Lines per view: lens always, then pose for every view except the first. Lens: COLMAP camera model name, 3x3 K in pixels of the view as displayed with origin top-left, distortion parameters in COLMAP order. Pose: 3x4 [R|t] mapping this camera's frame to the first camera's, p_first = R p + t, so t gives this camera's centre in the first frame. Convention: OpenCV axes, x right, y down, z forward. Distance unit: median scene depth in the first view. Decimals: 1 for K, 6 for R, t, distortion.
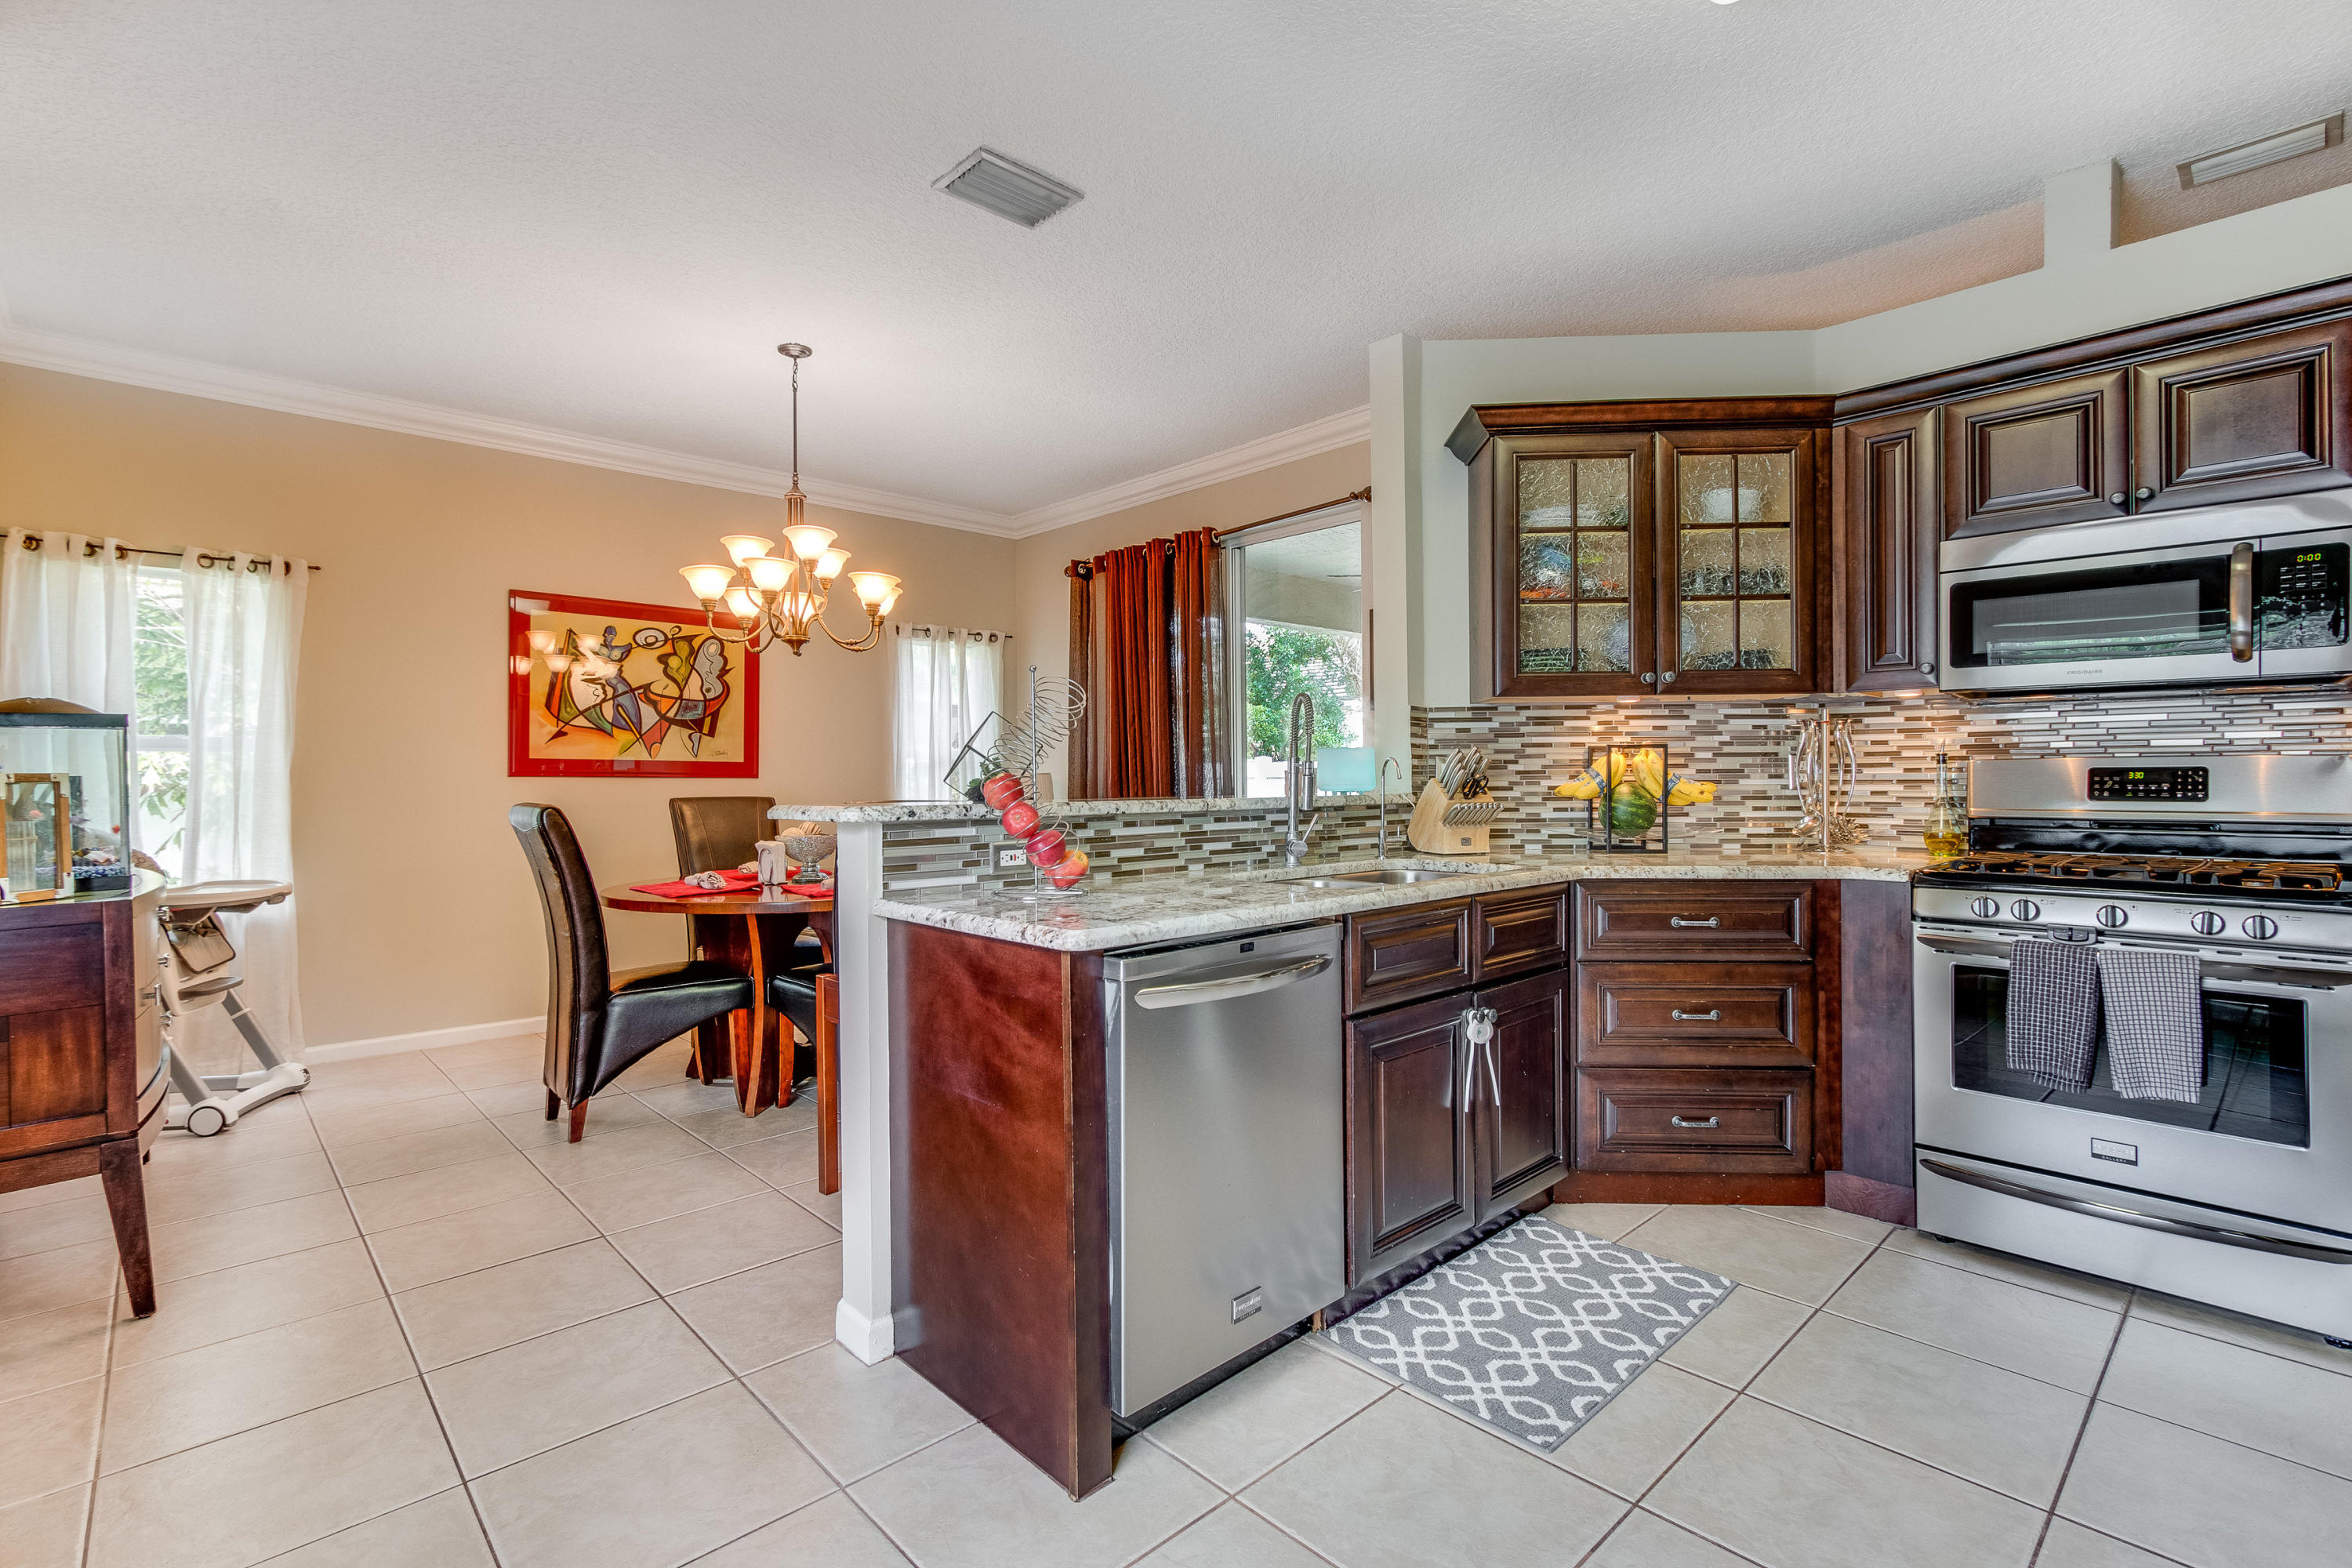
lens RADIAL K [[1087.6, 0, 1160.2], [0, 1087.6, 786.6], [0, 0, 1]] dist [-0.004381, 0.002722]
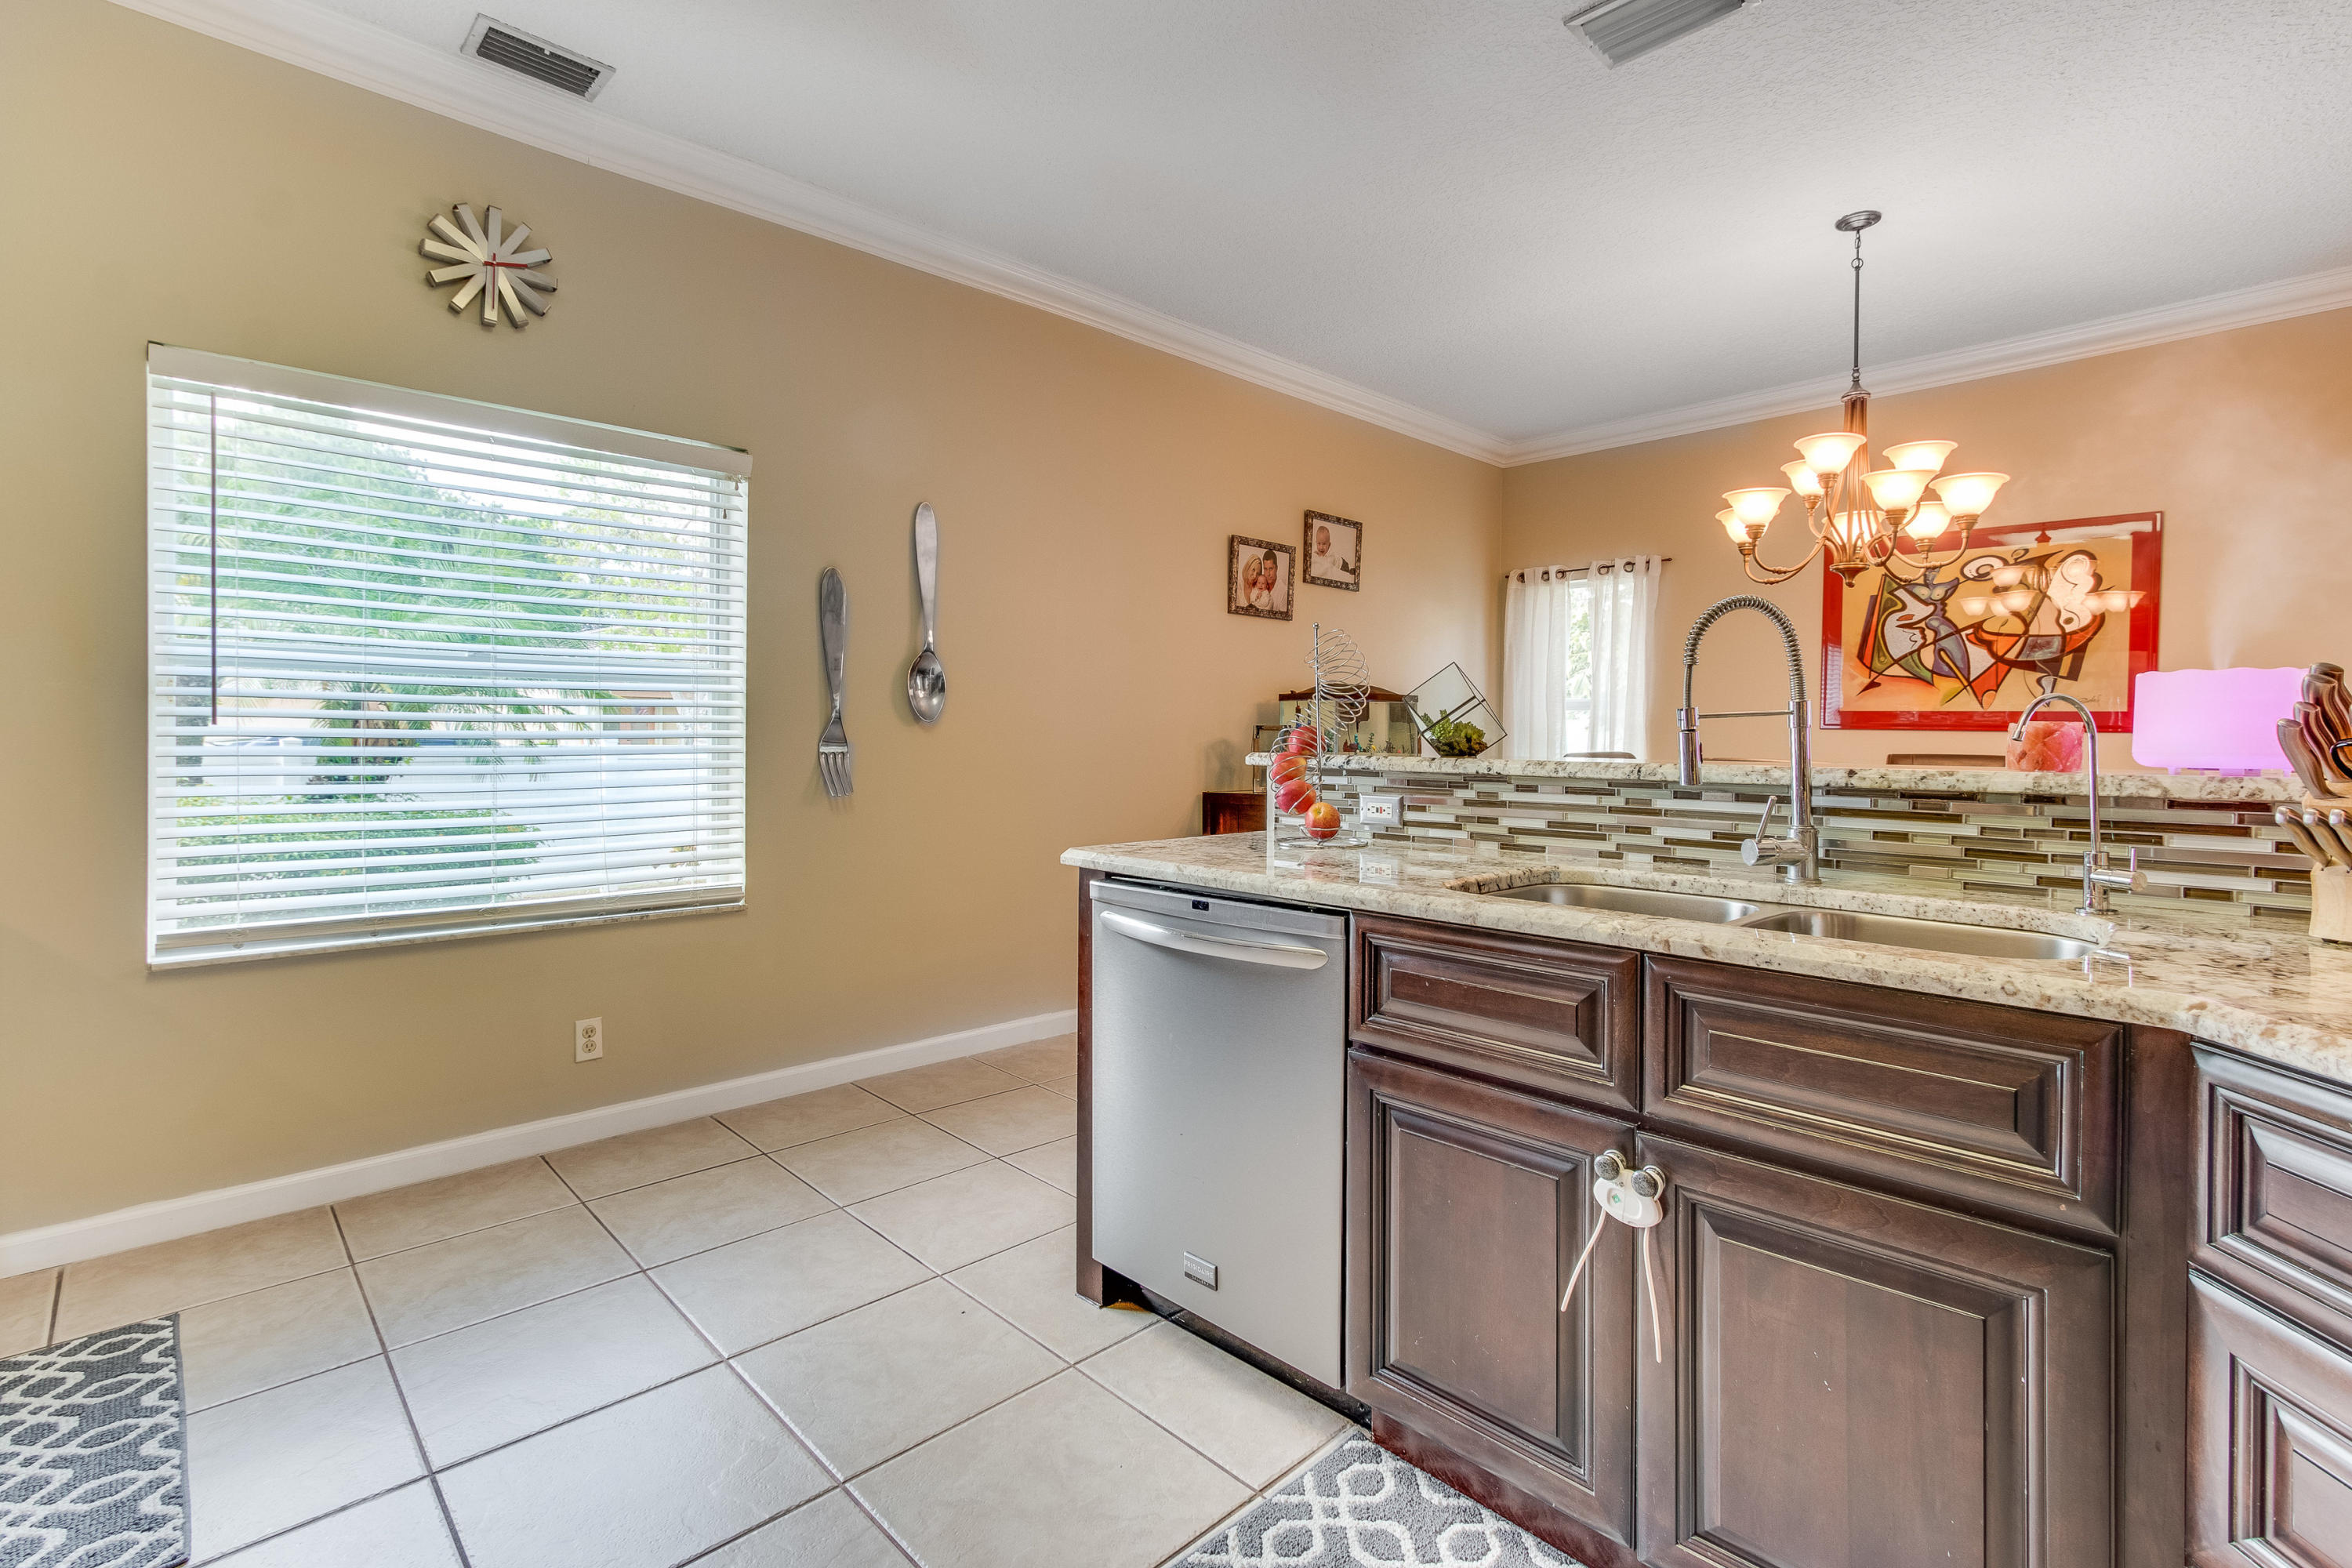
lens RADIAL K [[1087.6, 0, 1173.8], [0, 1087.6, 760.5], [0, 0, 1]] dist [-0.004381, 0.002722]
pose [[0.010458, 0.033023, -0.999400, 0.404012], [-0.013384, 0.999370, 0.032882, -0.005027], [0.999856, 0.013032, 0.010893, 0.373061]]
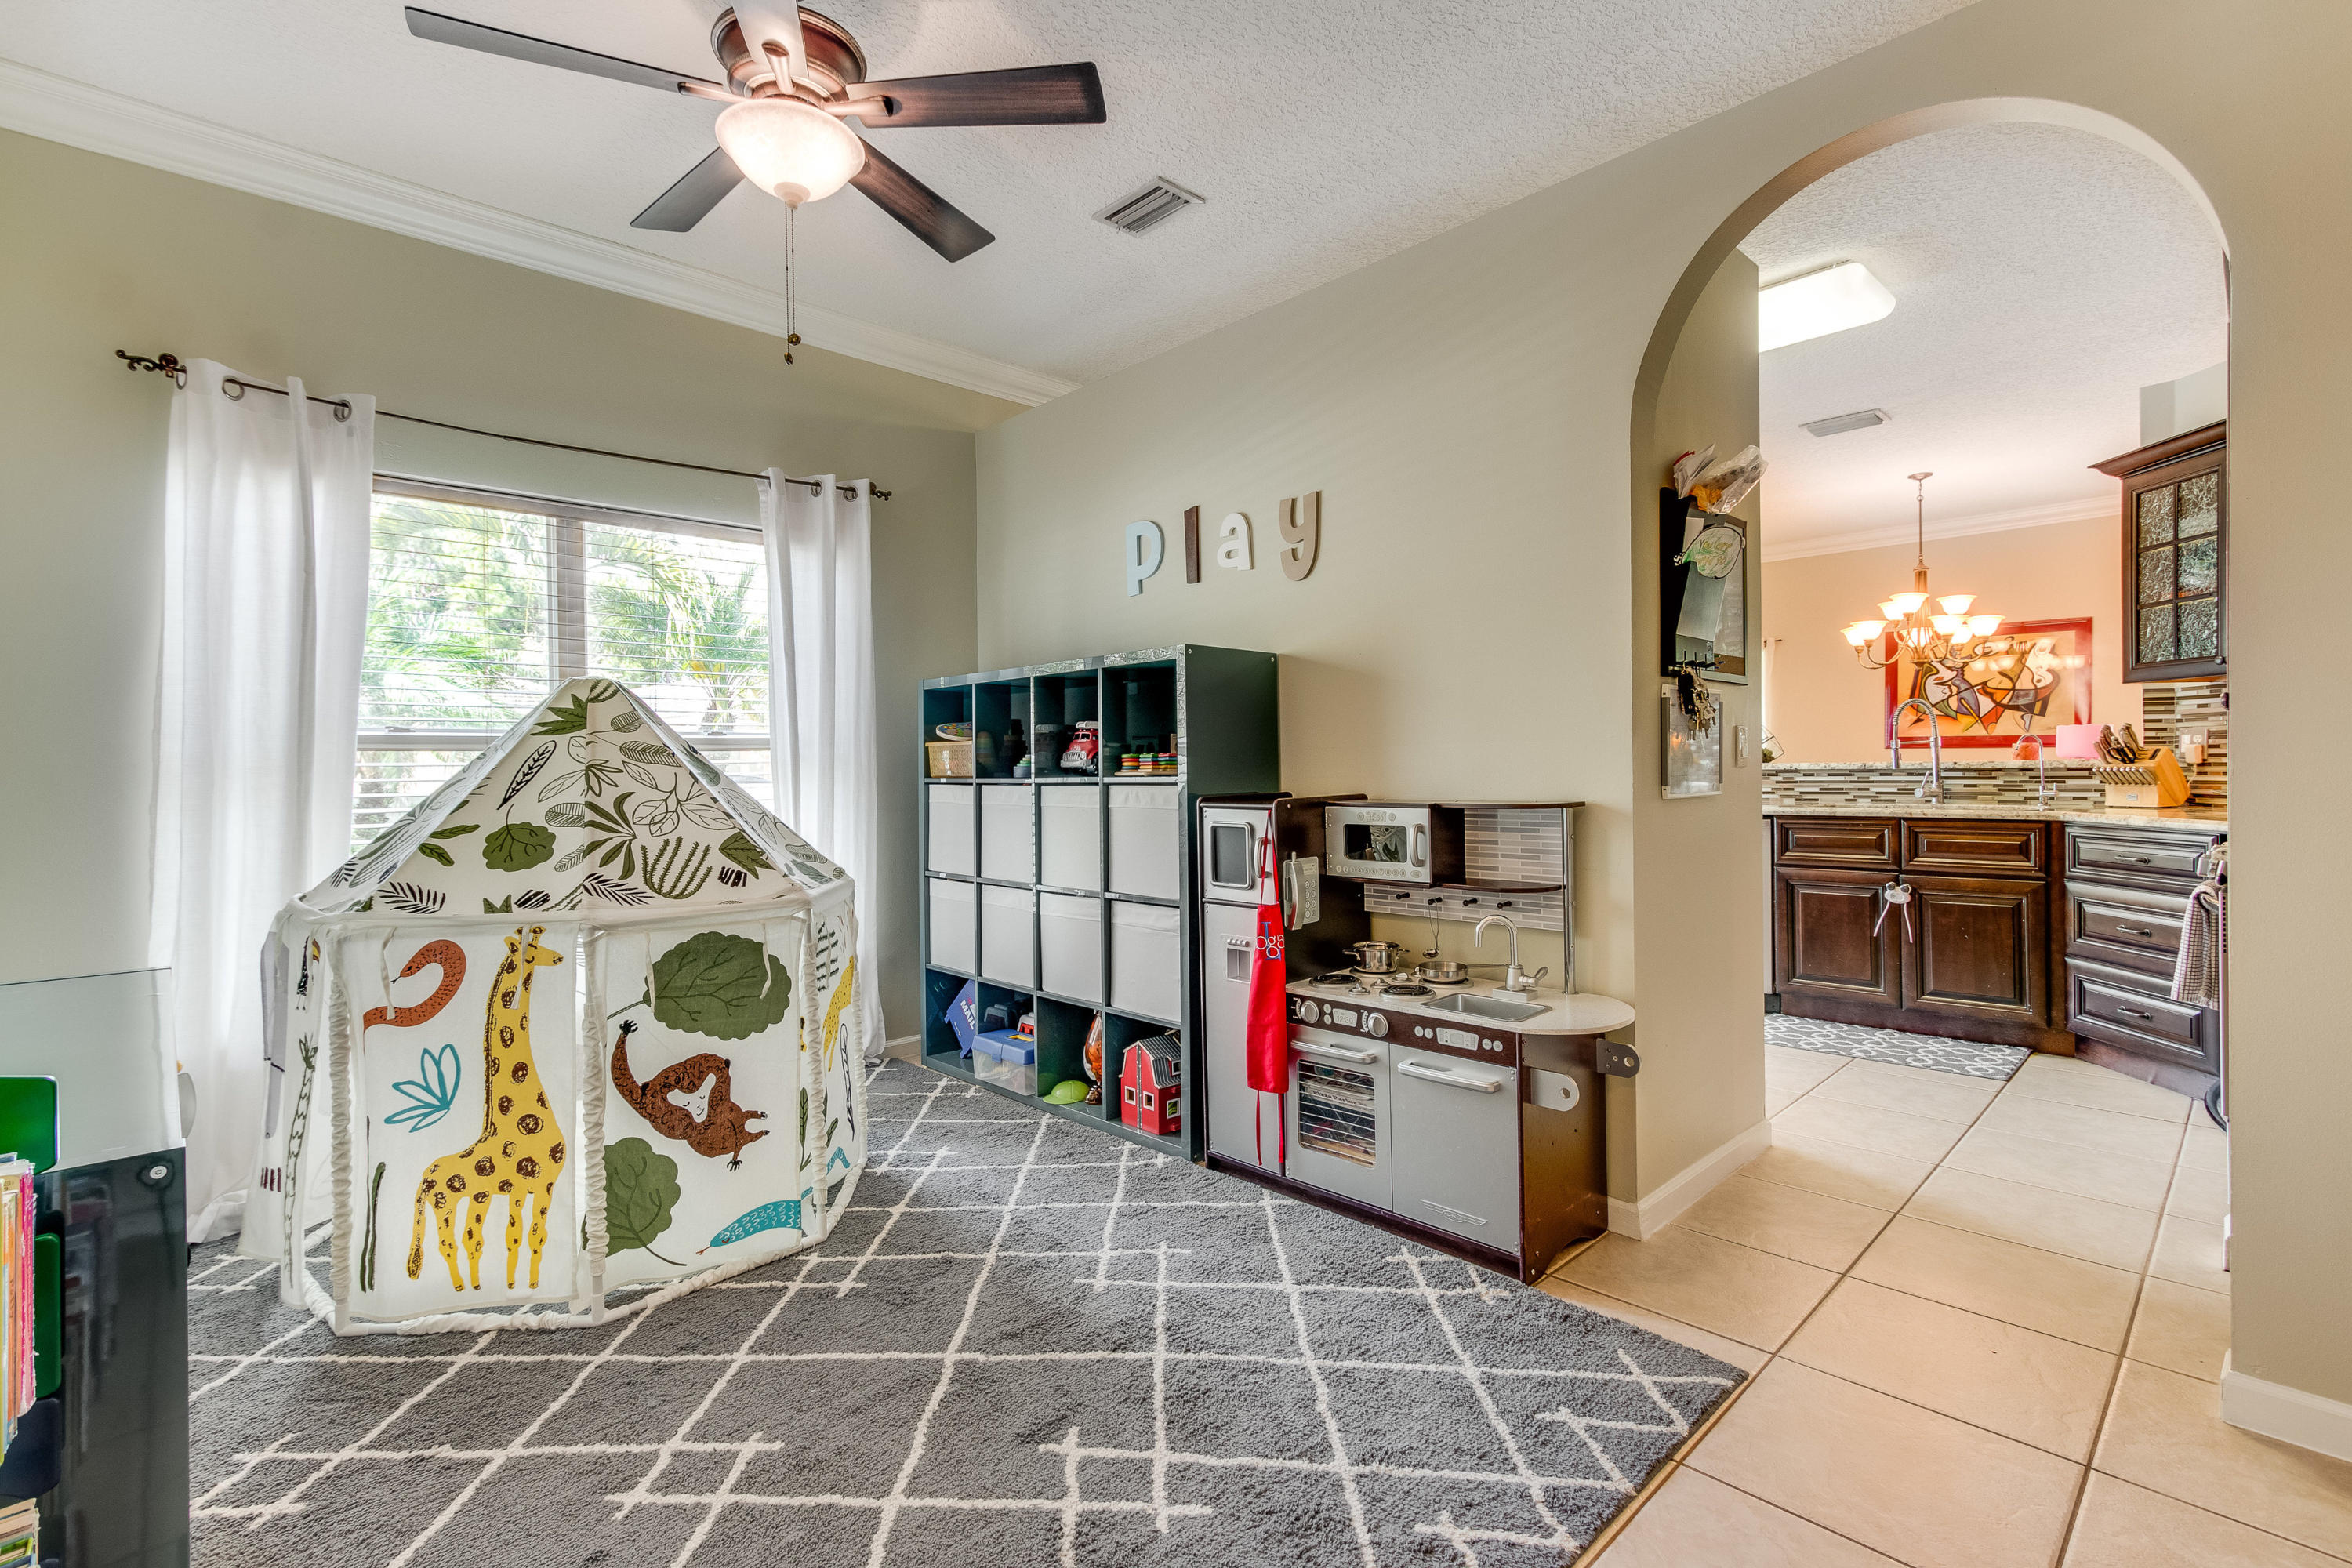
lens RADIAL K [[1087.6, 0, 1158.7], [0, 1087.6, 783.8], [0, 0, 1]] dist [-0.004381, 0.002722]
pose [[0.011773, 0.024493, -0.999631, 0.978037], [0.004307, 0.999689, 0.024545, -0.000898], [0.999921, -0.004594, 0.011664, -0.095638]]
